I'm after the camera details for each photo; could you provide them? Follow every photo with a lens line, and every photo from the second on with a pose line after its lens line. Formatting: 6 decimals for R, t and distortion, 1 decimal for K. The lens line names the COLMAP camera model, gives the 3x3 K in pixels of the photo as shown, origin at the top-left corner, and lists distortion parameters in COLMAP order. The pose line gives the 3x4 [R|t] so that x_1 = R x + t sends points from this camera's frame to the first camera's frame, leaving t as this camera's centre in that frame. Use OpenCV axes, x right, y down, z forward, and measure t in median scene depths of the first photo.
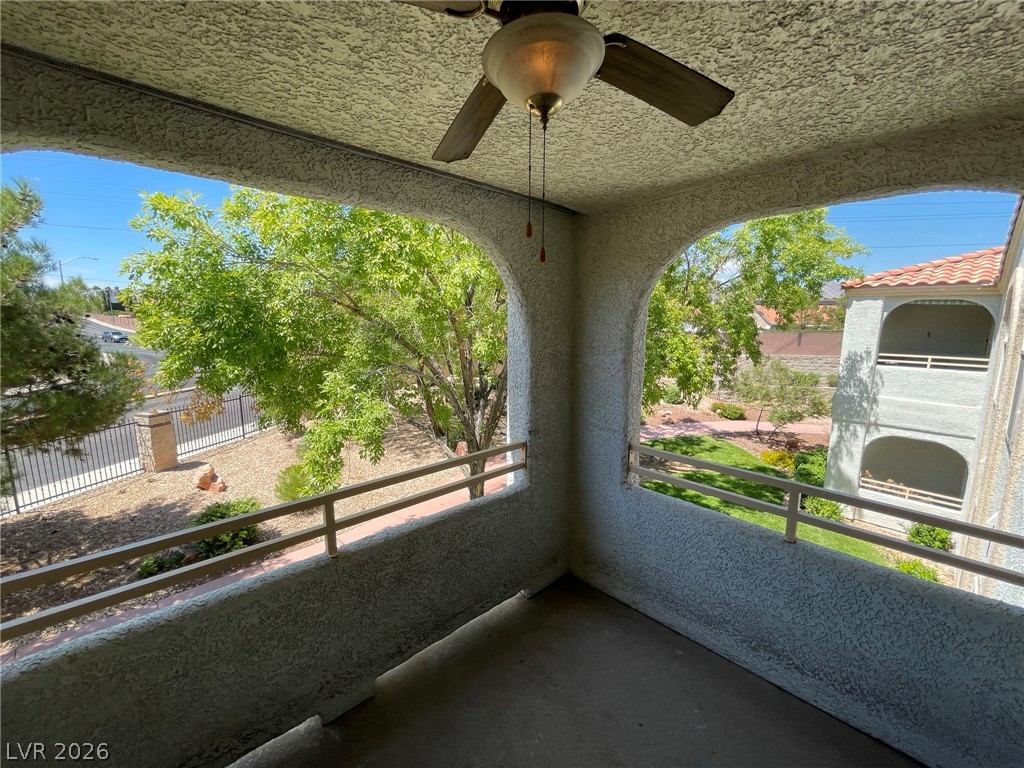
lens RADIAL K [[417.2, 0, 508.1], [0, 417.2, 387.0], [0, 0, 1]] dist [-0.003427, 0.000904]
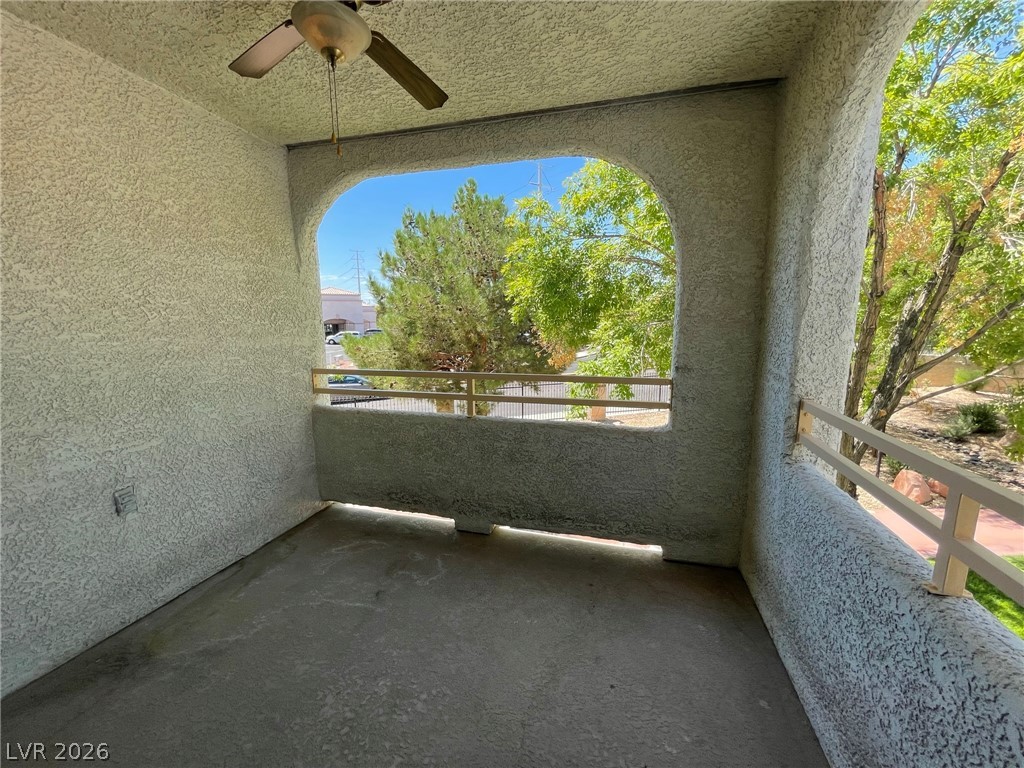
lens RADIAL K [[417.2, 0, 508.1], [0, 417.2, 387.0], [0, 0, 1]] dist [-0.003427, 0.000904]
pose [[0.521964, 0.132163, -0.842666, 0.662464], [-0.124338, 0.989160, 0.078121, 0.132898], [0.843856, 0.063999, 0.532739, 0.258855]]
